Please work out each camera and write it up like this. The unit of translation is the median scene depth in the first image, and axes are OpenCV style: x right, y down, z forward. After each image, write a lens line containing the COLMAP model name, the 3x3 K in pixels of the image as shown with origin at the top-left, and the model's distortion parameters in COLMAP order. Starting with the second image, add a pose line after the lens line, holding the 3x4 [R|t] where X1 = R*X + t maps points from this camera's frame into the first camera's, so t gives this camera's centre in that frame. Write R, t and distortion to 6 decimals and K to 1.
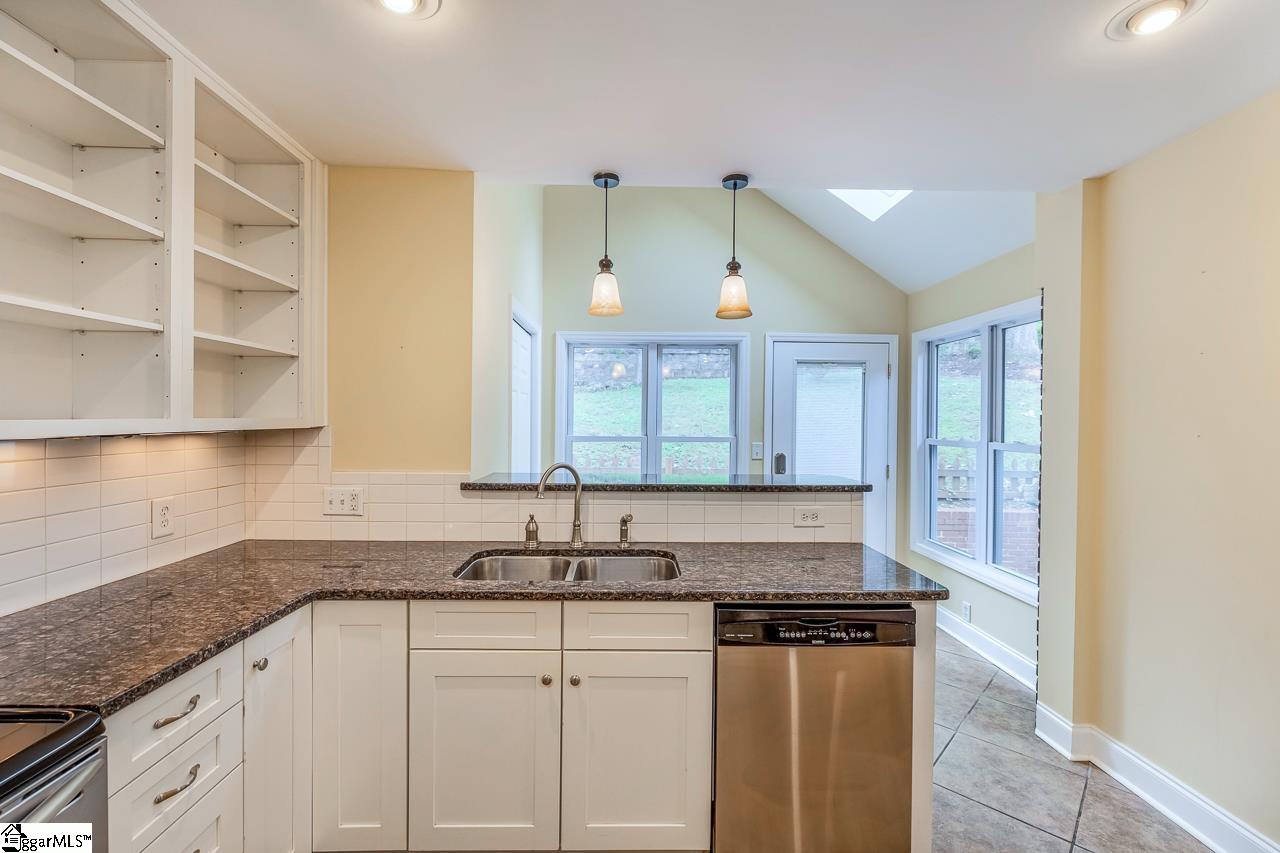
lens RADIAL K [[542.1, 0, 645.7], [0, 542.1, 426.1], [0, 0, 1]] dist [-0.001184, -0.000124]
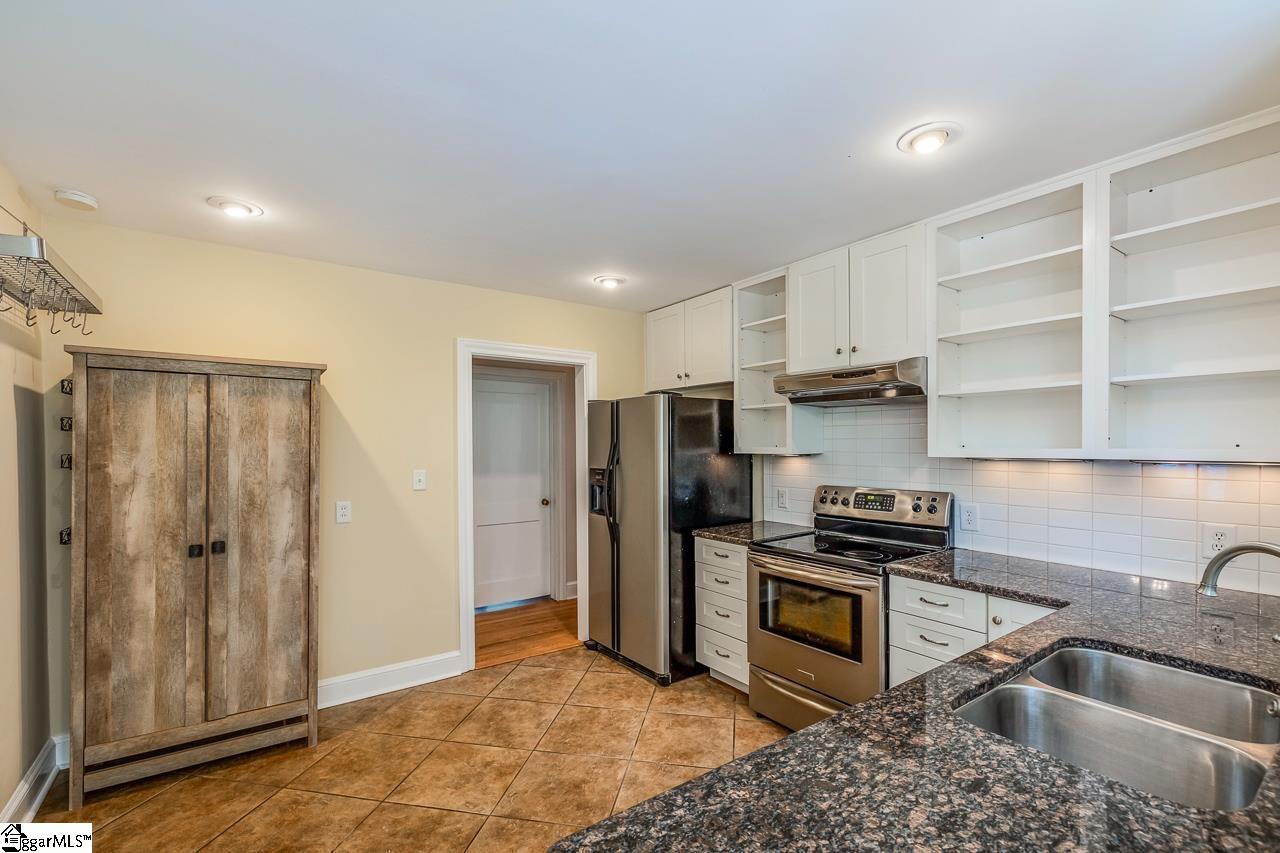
lens RADIAL K [[550.8, 0, 638.4], [0, 550.8, 450.9], [0, 0, 1]] dist [0.000102, 0.000015]
pose [[-0.830774, 0.001113, -0.556609, 0.553731], [-0.010661, 0.999783, 0.017911, -0.014396], [0.556508, 0.020814, -0.830581, 1.047991]]
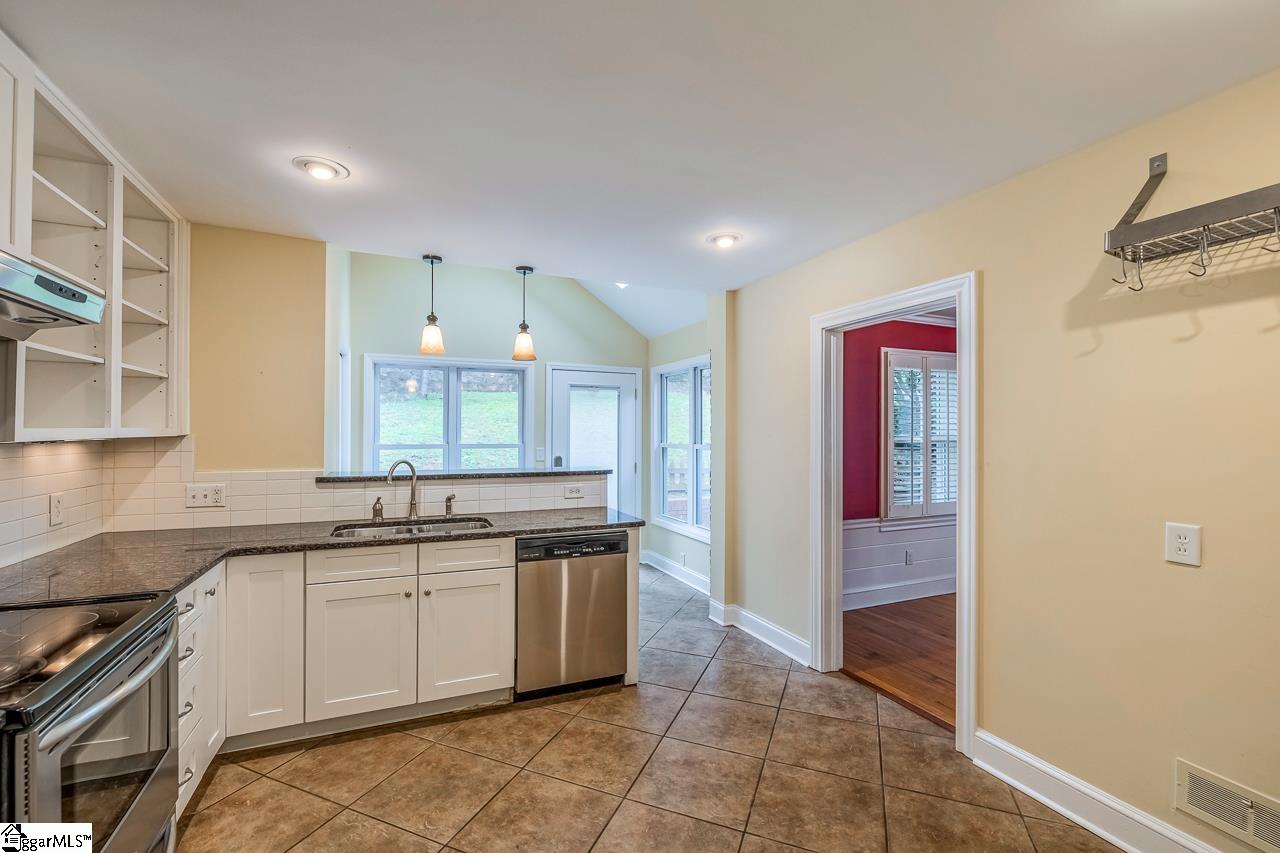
lens RADIAL K [[537.6, 0, 641.2], [0, 537.6, 433.3], [0, 0, 1]] dist [0.000793, 0.000053]
pose [[0.925239, -0.005014, 0.379350, -0.108135], [0.008285, 0.999941, -0.006990, 0.013604], [-0.379293, 0.009611, 0.925227, -0.517758]]
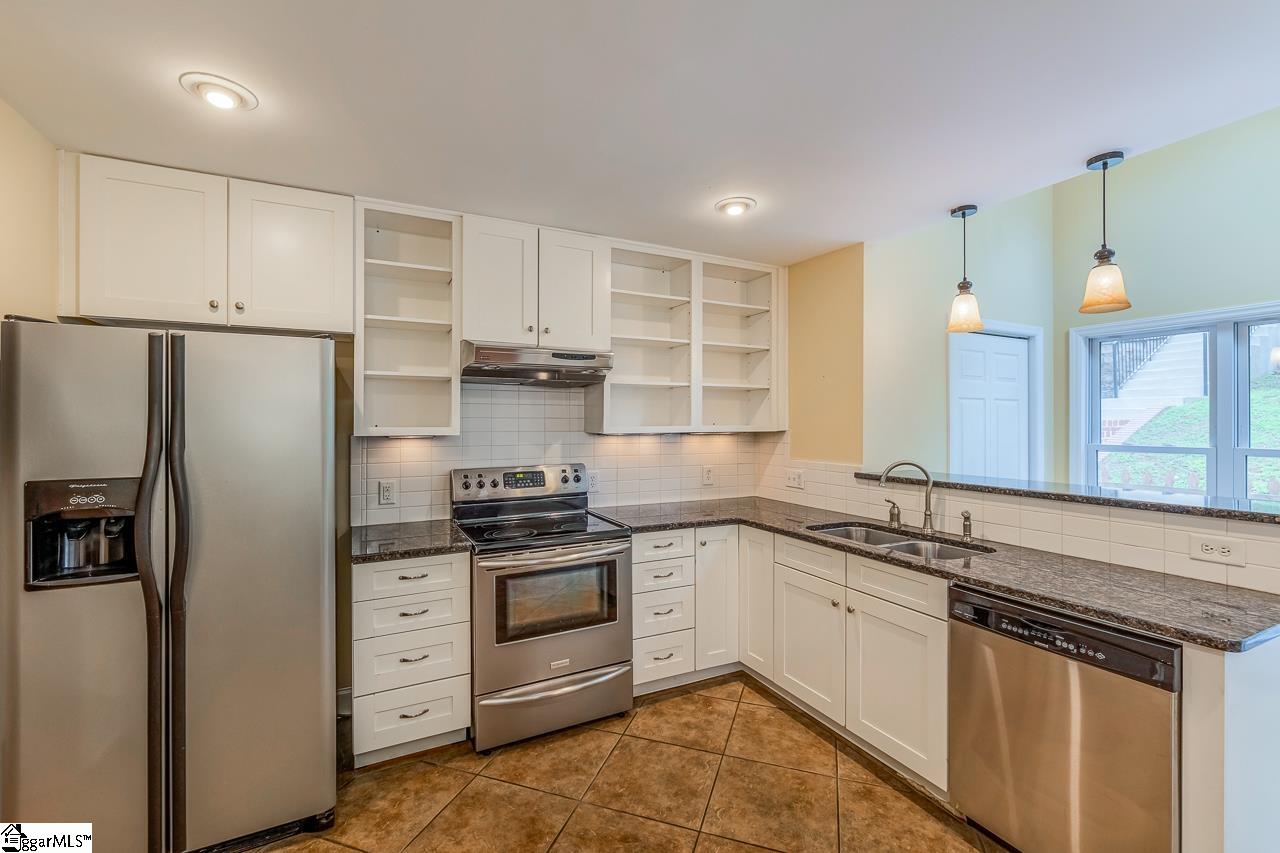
lens RADIAL K [[550.4, 0, 633.3], [0, 550.4, 421.8], [0, 0, 1]] dist [0.000622, 0.000054]
pose [[0.426105, -0.010547, -0.904612, 0.692215], [-0.007865, 0.999851, -0.015362, 0.002902], [0.904639, 0.013661, 0.425959, -0.100128]]
